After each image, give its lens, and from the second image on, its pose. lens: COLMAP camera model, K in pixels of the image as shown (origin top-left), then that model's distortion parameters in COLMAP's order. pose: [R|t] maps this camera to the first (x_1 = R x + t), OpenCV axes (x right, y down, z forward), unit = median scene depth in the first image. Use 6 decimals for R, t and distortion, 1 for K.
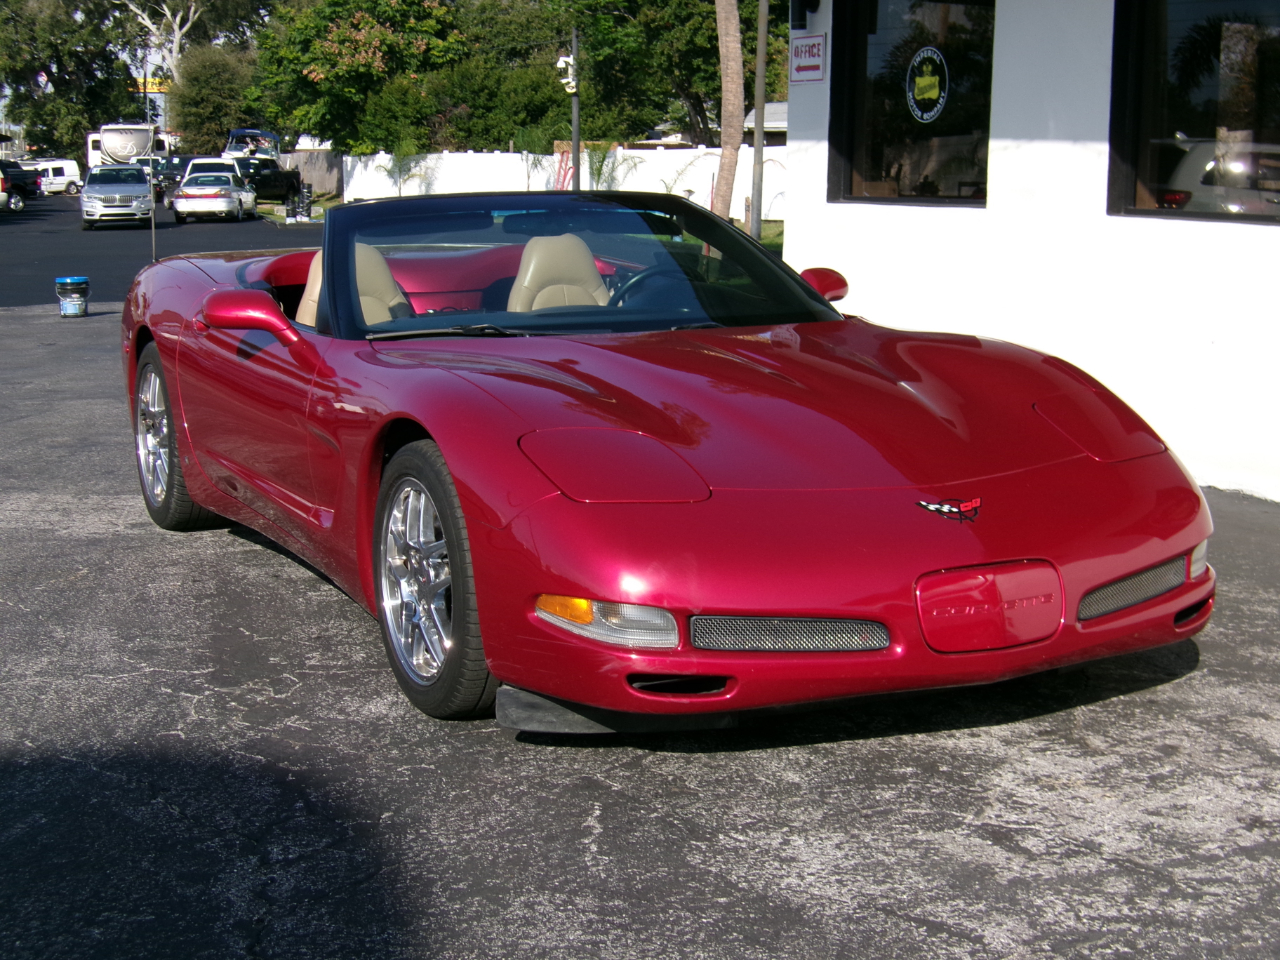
lens RADIAL K [[2028.4, 0, 660.6], [0, 2028.4, 495.0], [0, 0, 1]] dist [-0.124445, 0.065177]
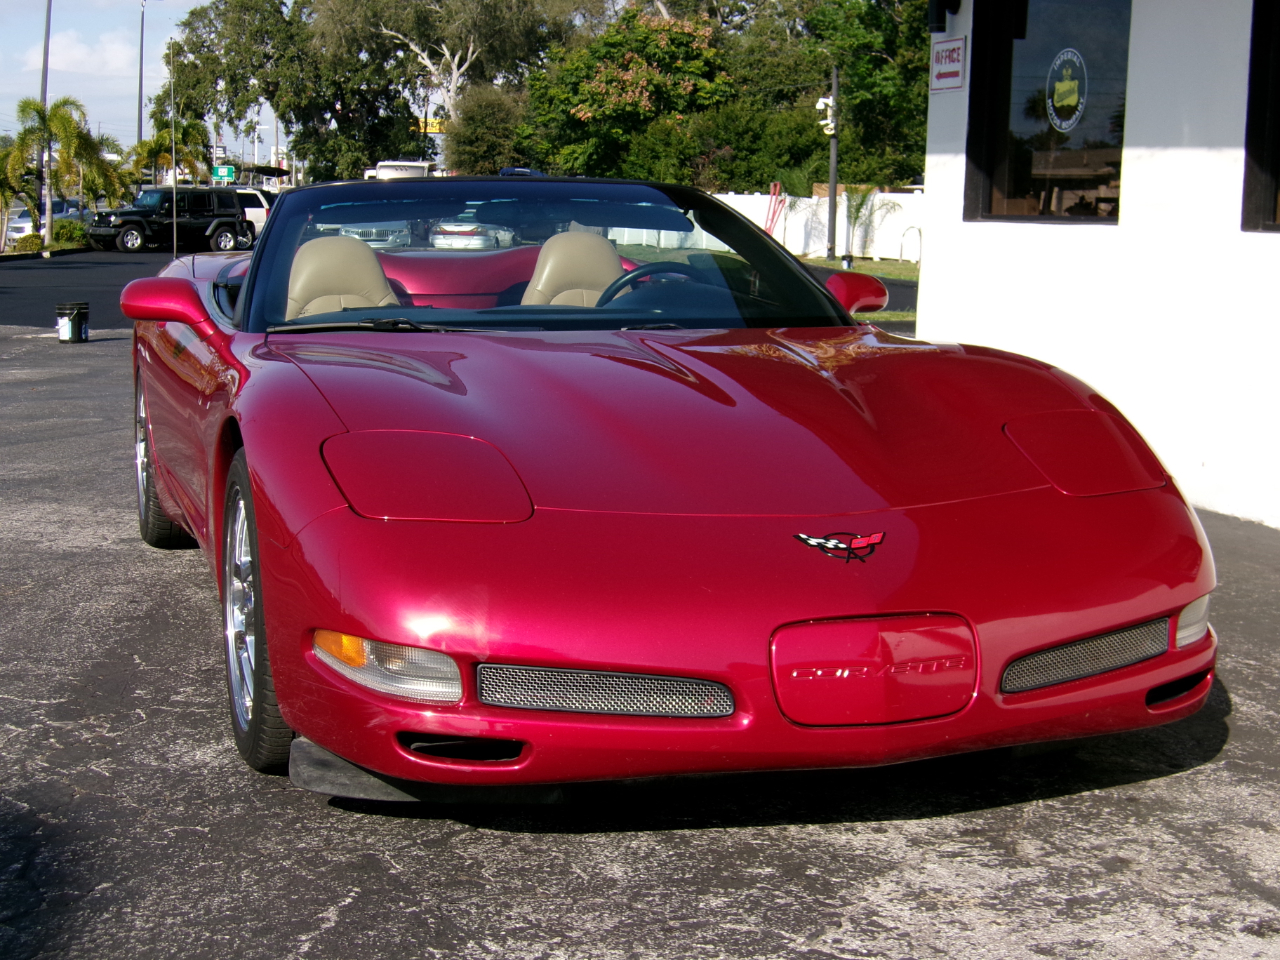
lens RADIAL K [[2028.4, 0, 660.6], [0, 2028.4, 495.0], [0, 0, 1]] dist [-0.124445, 0.065177]
pose [[0.989952, 0.035628, -0.136842, 0.076837], [-0.038868, 0.999022, -0.021079, 0.002864], [0.135957, 0.026186, 0.990369, 0.085153]]
